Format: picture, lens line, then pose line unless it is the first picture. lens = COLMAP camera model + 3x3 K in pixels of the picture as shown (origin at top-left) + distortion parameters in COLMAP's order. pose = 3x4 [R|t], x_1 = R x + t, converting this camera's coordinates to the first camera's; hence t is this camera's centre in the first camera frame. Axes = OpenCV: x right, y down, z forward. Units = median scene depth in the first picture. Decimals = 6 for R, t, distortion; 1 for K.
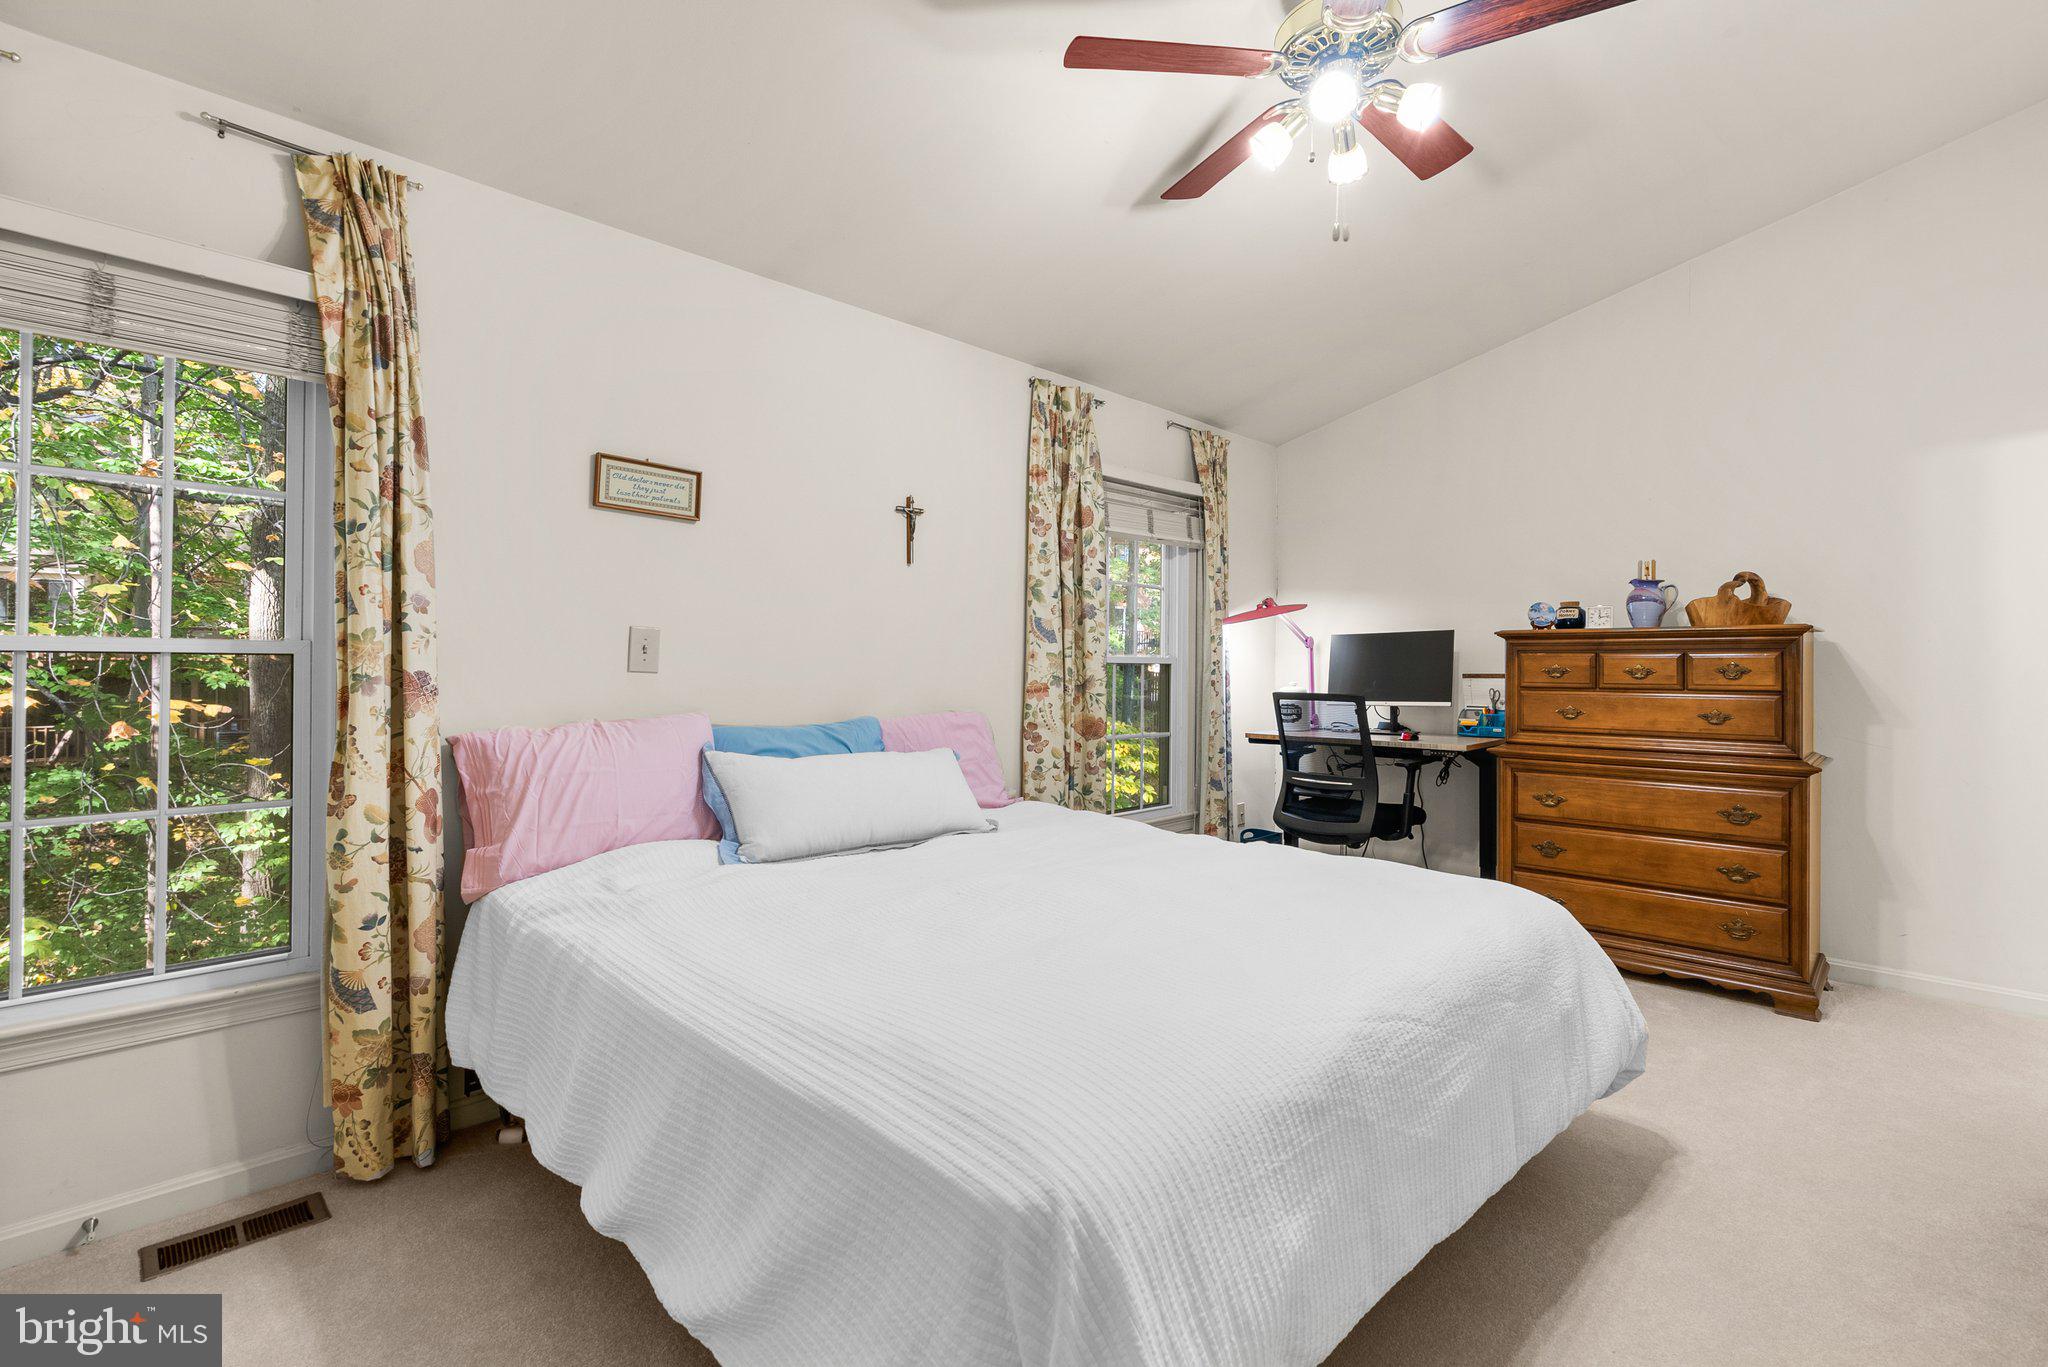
lens RADIAL K [[933.1, 0, 1040.4], [0, 933.1, 683.9], [0, 0, 1]] dist [-0.001439, 0.000058]
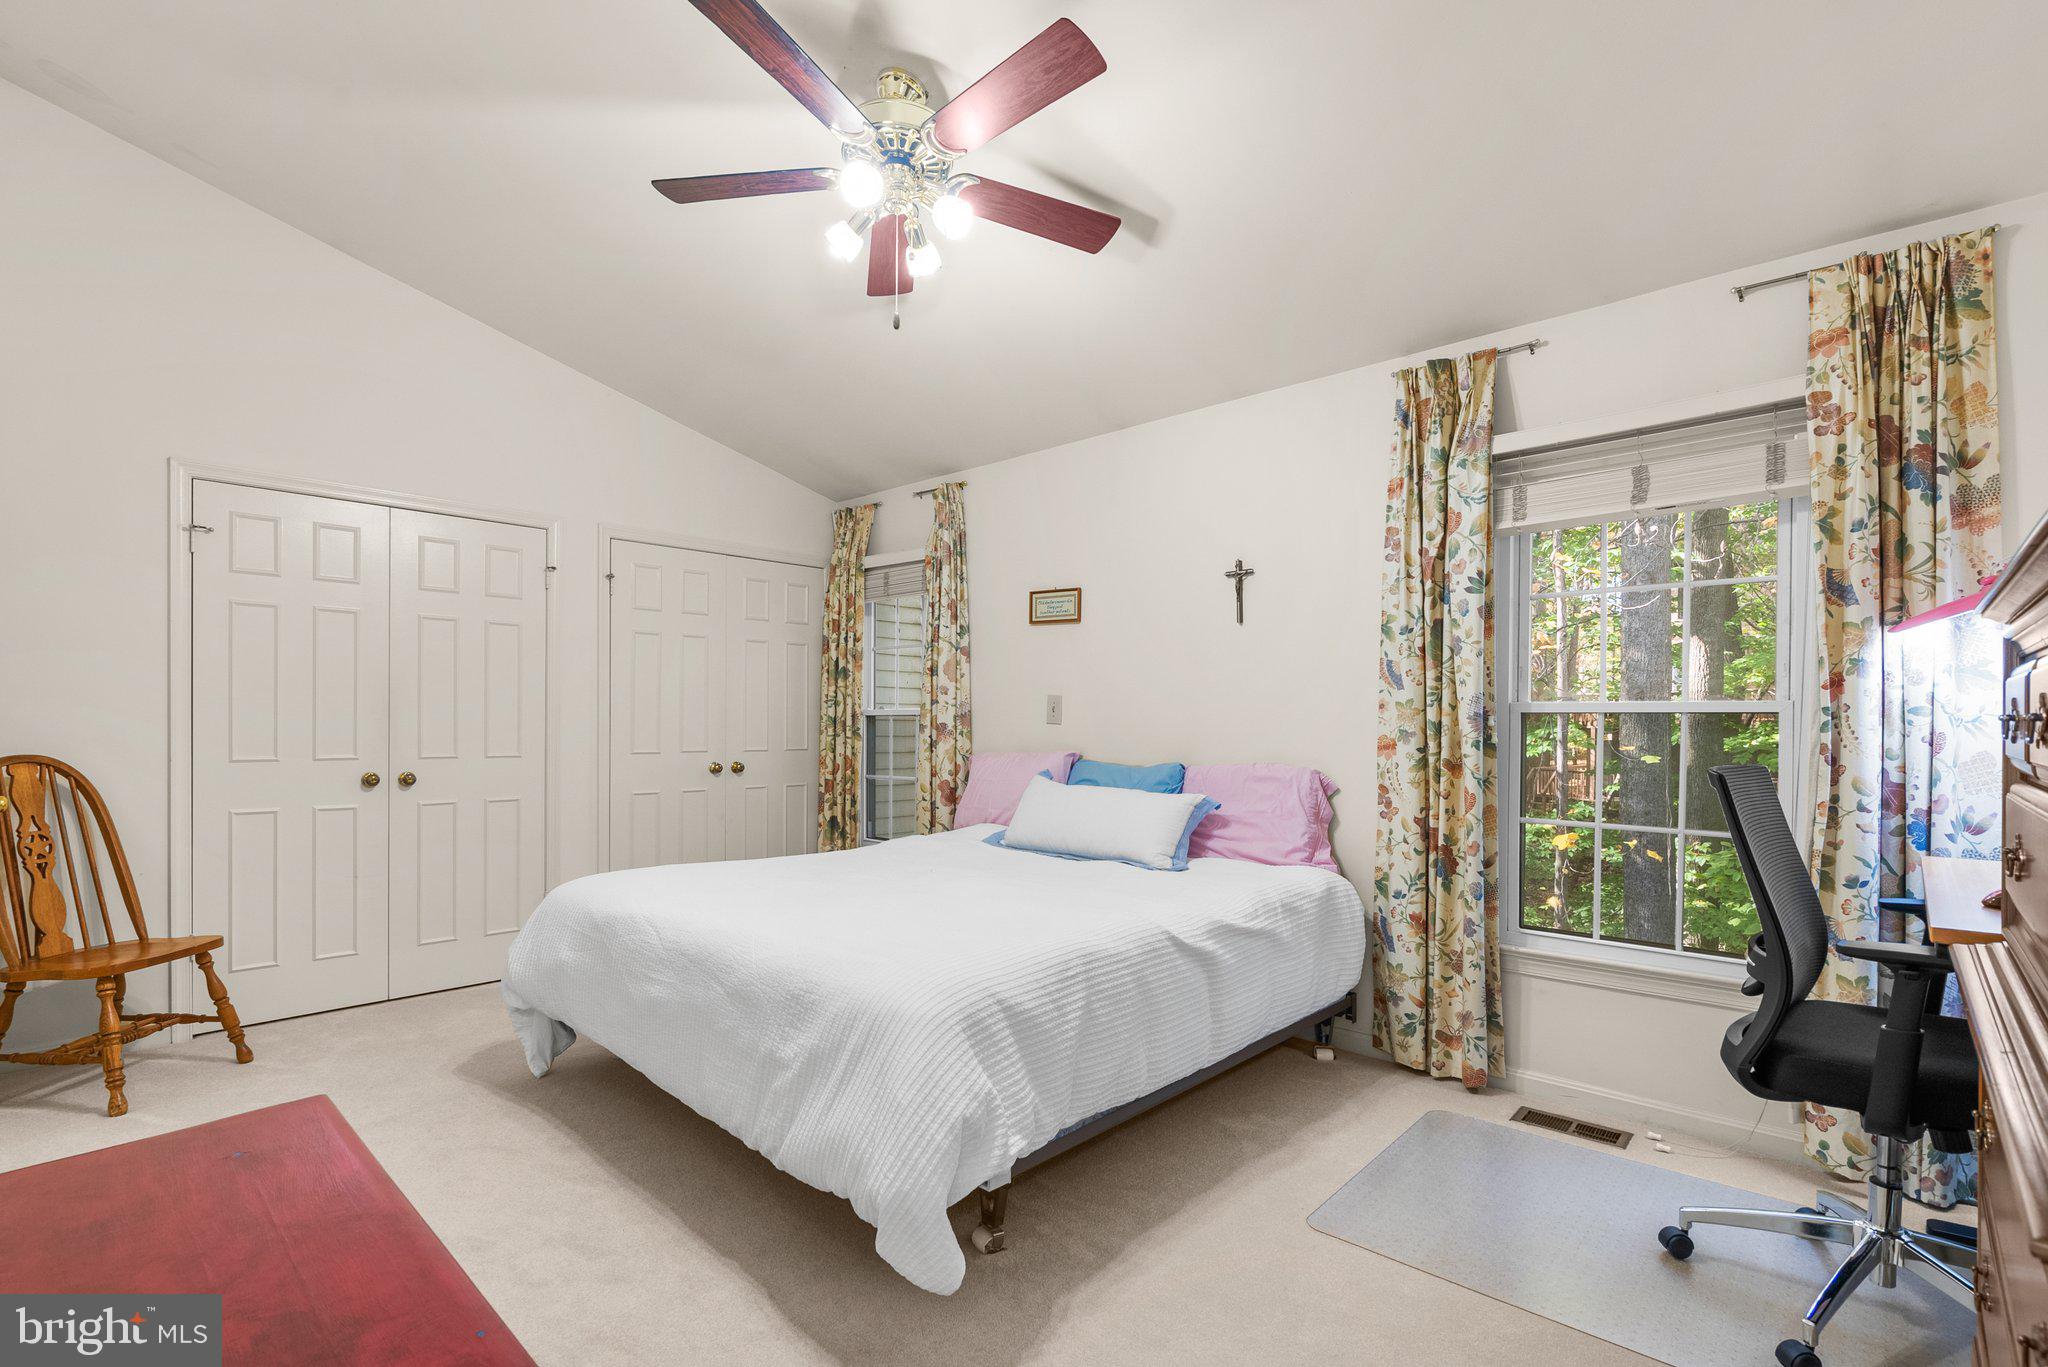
lens RADIAL K [[928.6, 0, 1021.8], [0, 928.6, 732.8], [0, 0, 1]] dist [0.000463, 0.000089]
pose [[0.039293, 0.008788, -0.999189, 0.765271], [-0.017614, 0.999812, 0.008100, -0.006180], [0.999072, 0.017281, 0.039440, 0.597604]]
